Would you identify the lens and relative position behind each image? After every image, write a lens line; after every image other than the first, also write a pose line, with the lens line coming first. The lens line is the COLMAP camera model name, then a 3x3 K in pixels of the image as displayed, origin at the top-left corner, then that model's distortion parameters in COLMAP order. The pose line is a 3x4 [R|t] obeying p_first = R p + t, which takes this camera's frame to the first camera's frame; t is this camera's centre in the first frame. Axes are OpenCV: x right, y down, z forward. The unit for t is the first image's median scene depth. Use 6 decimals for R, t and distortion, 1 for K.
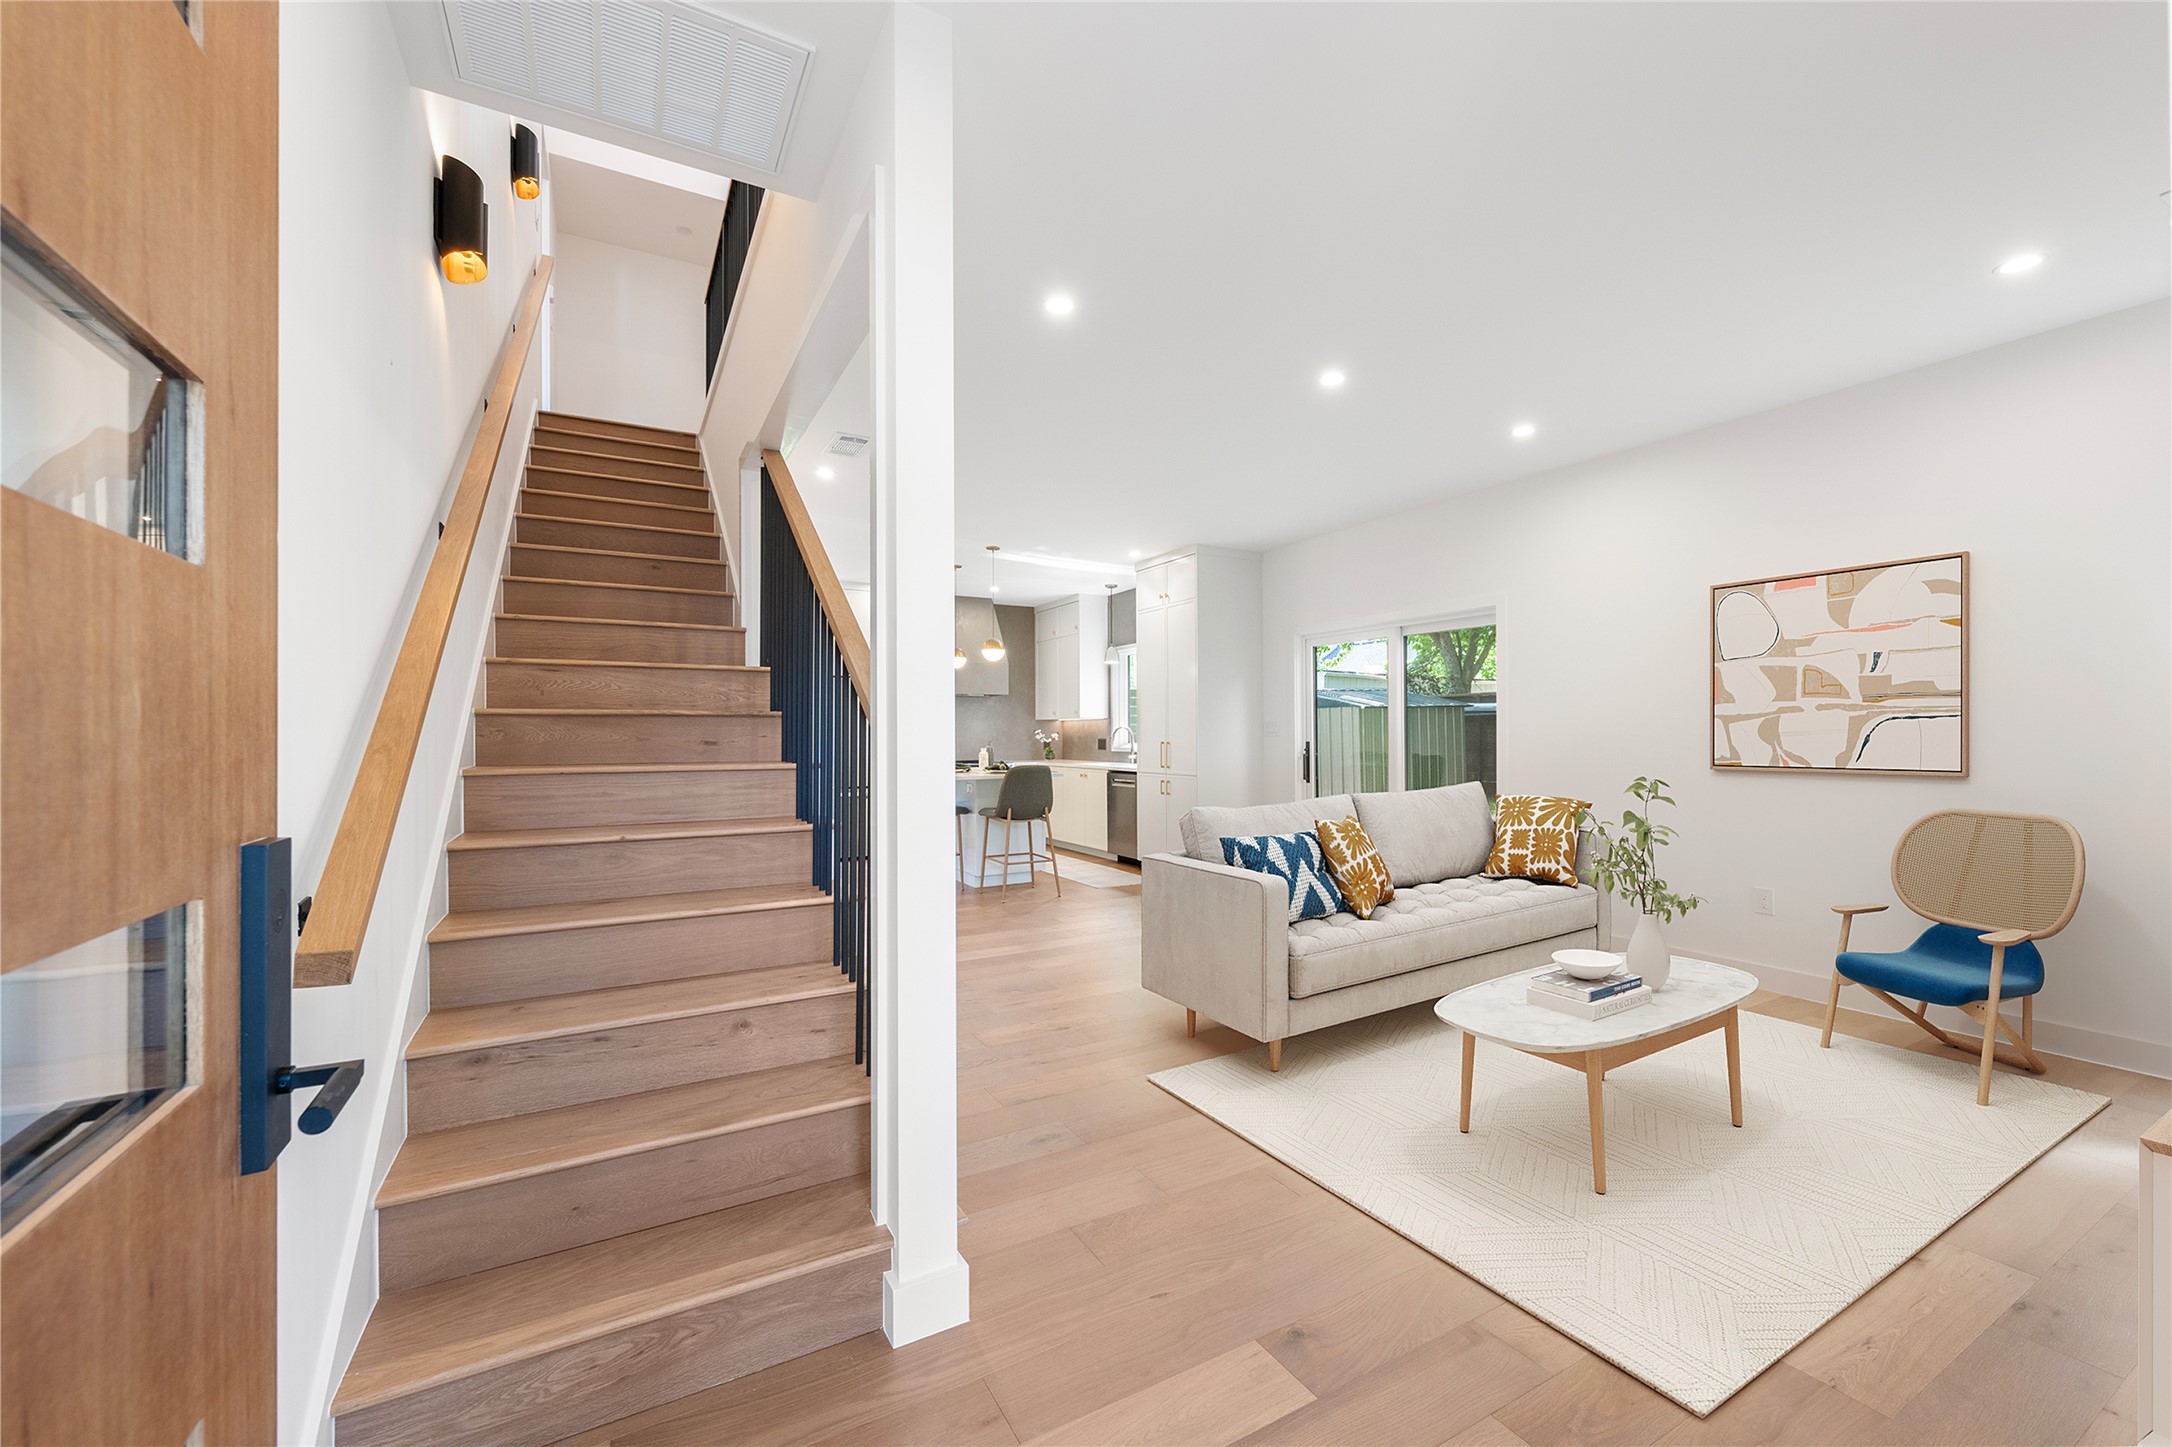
lens RADIAL K [[864.3, 0, 1086.0], [0, 864.3, 723.5], [0, 0, 1]] dist [-0.016542, -0.000084]
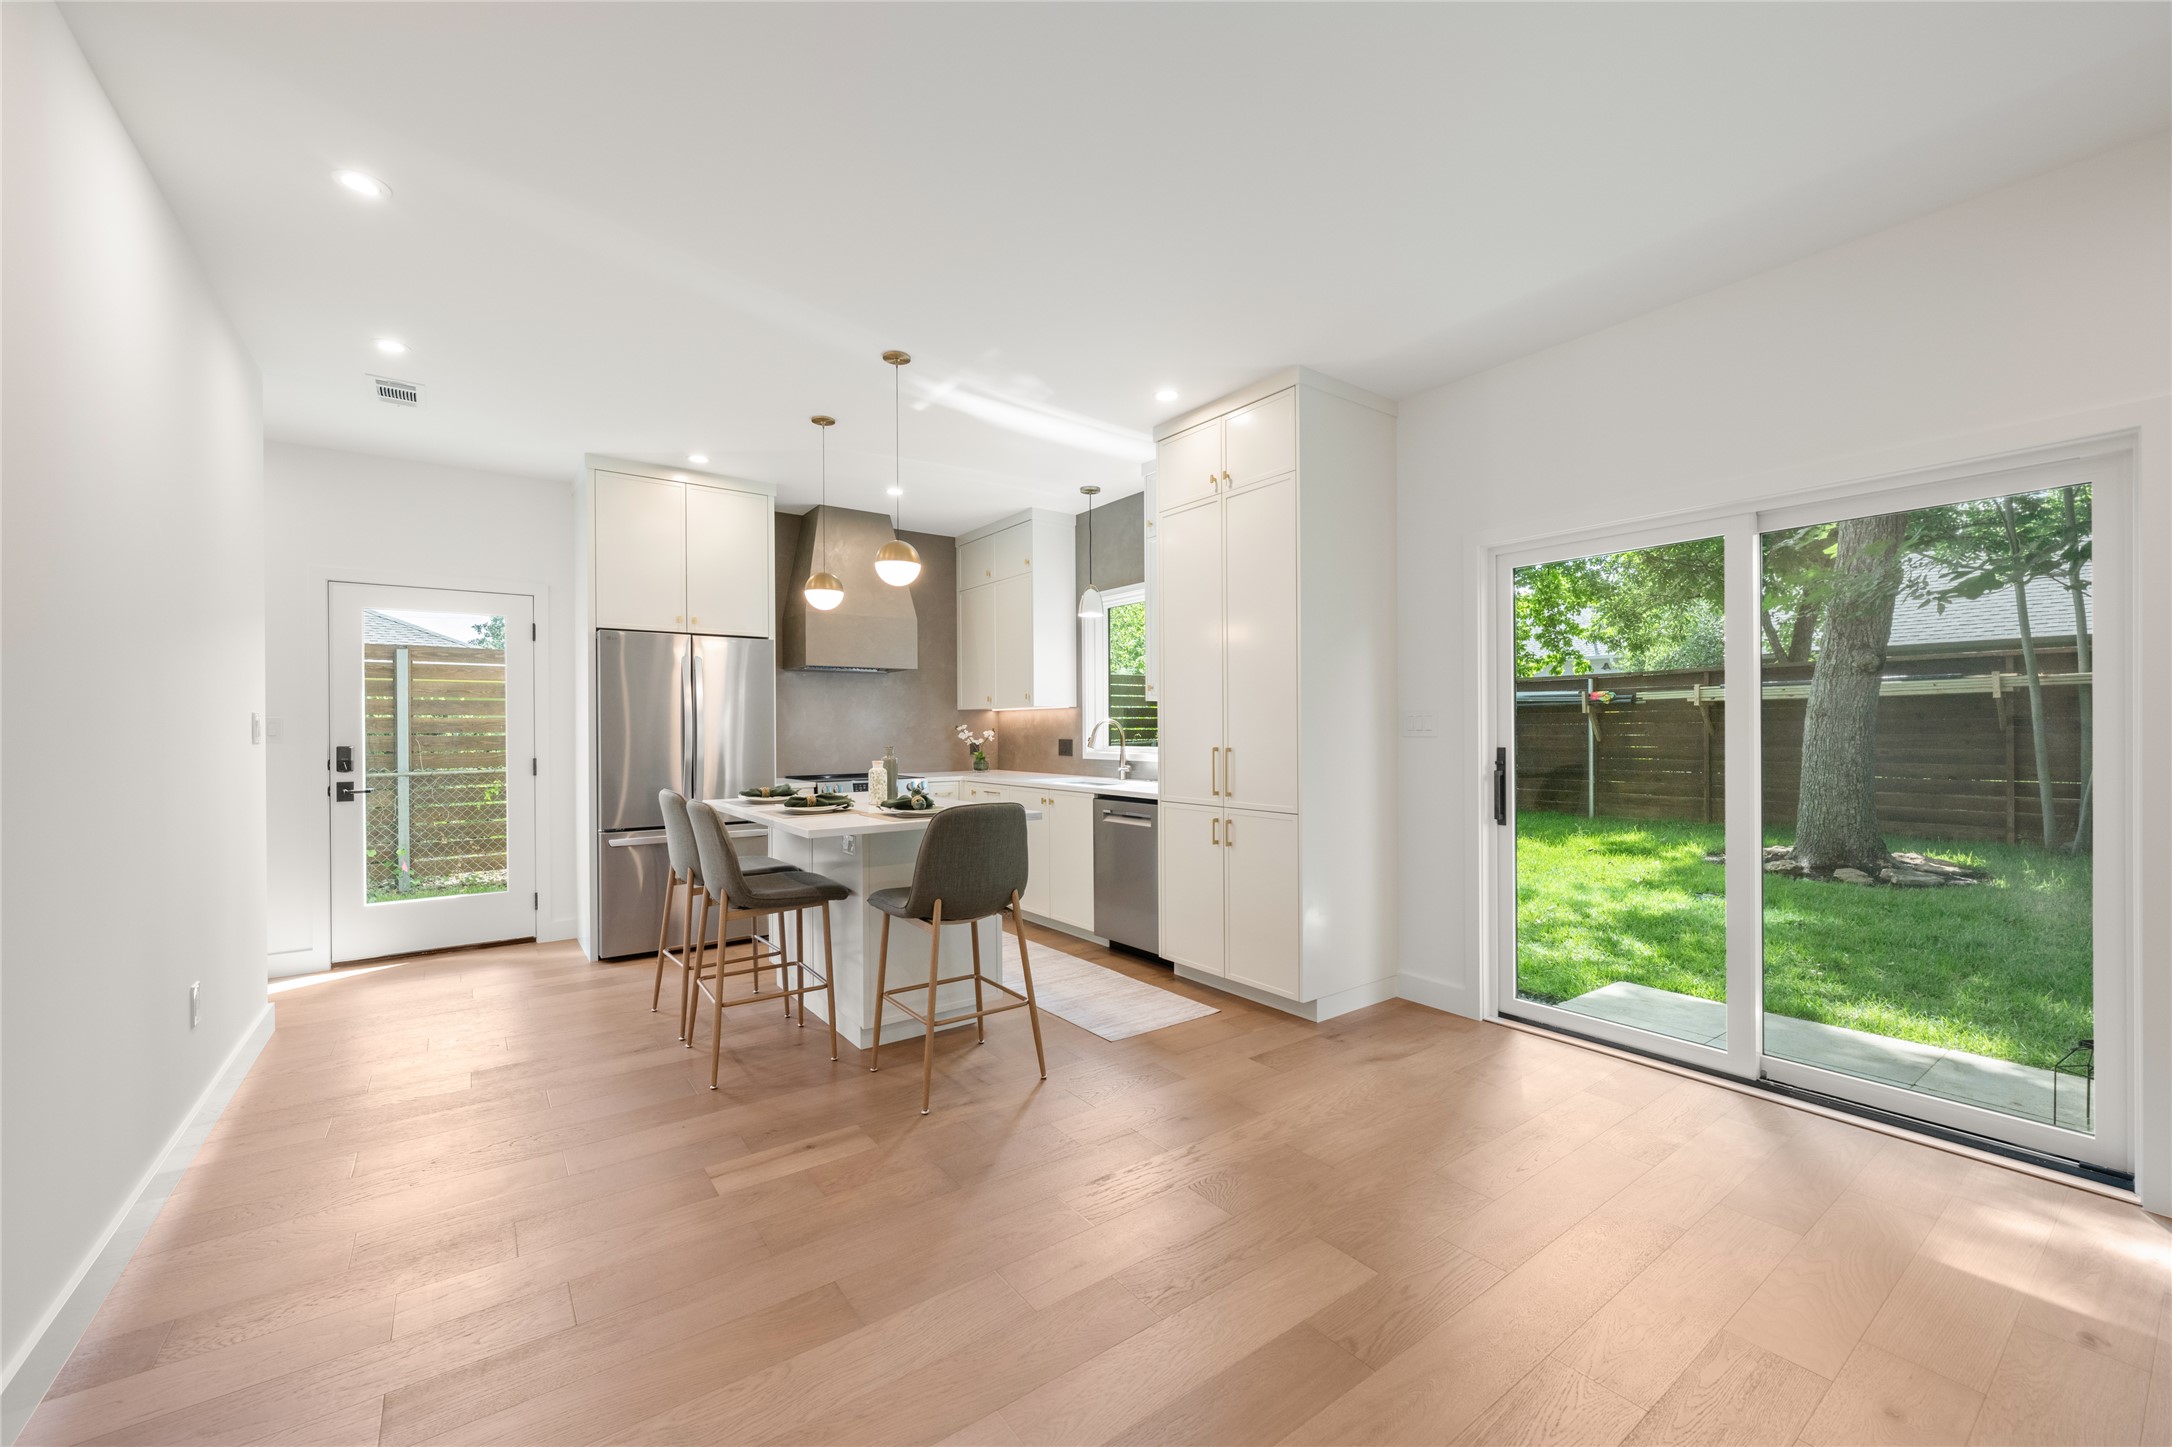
lens RADIAL K [[864.3, 0, 1086.0], [0, 864.3, 723.5], [0, 0, 1]] dist [-0.016542, -0.000084]
pose [[0.992317, 0.001919, 0.123710, -0.064621], [-0.002597, 0.999982, 0.005317, 0.003898], [-0.123698, -0.005598, 0.992304, 0.516901]]
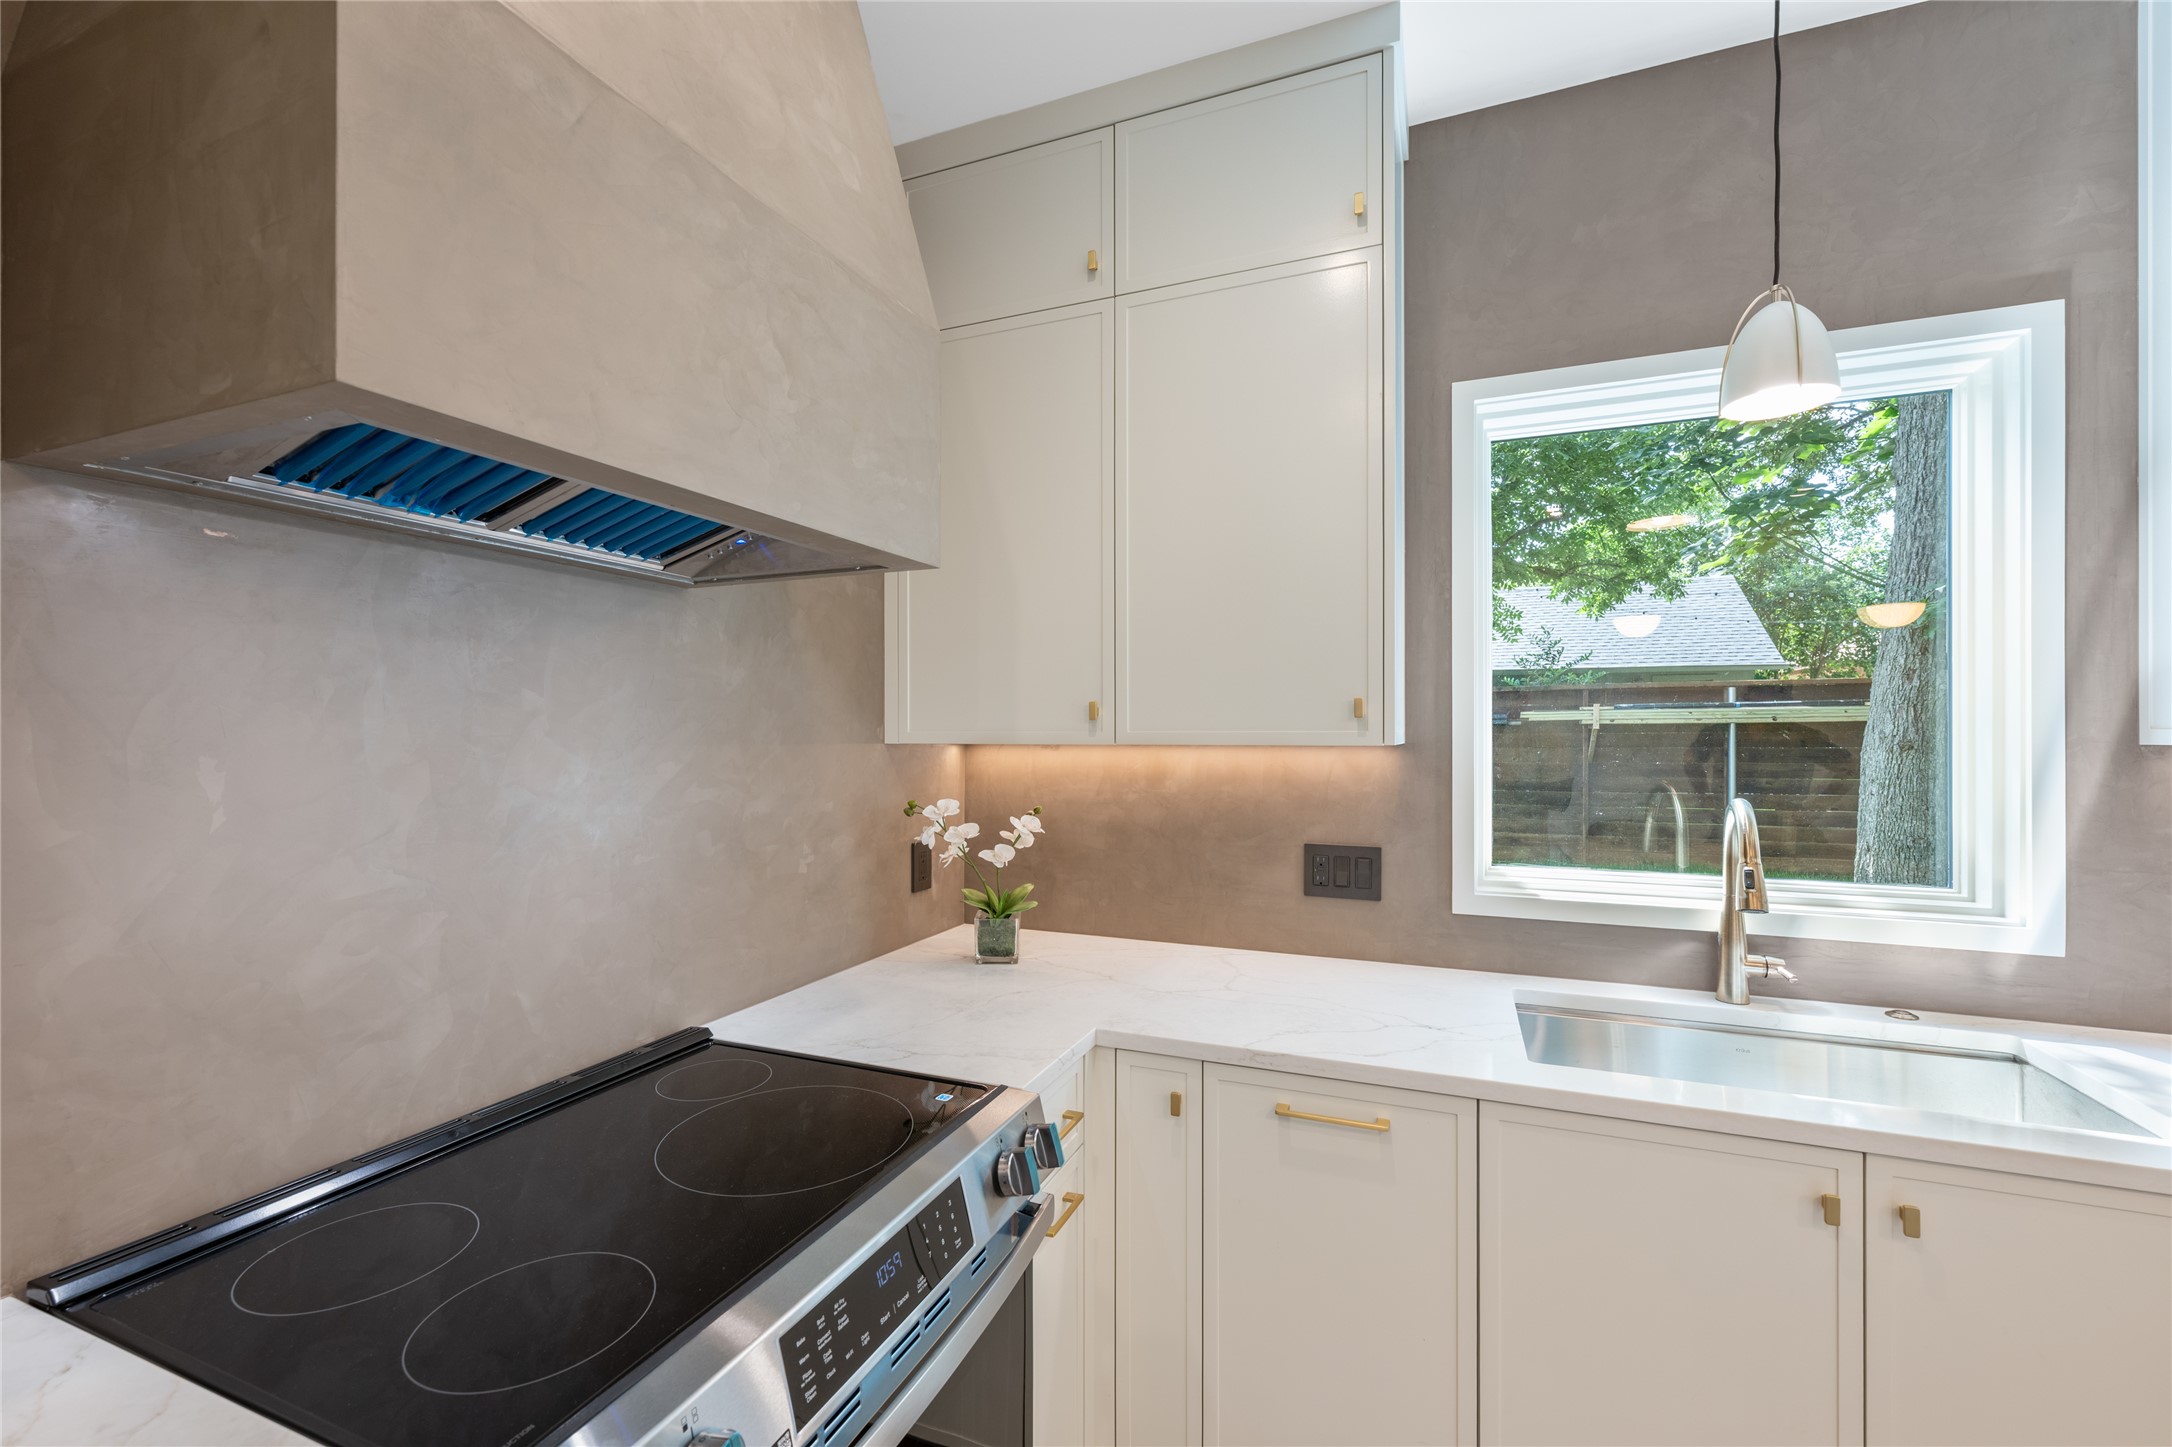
lens RADIAL K [[893.4, 0, 1086.0], [0, 893.4, 723.5], [0, 0, 1]] dist [-0.000960, -0.000121]
pose [[0.777894, 0.013764, 0.628245, -0.224757], [-0.011492, 0.999904, -0.007677, -0.011601], [-0.628291, -0.001249, 0.777978, 1.245145]]
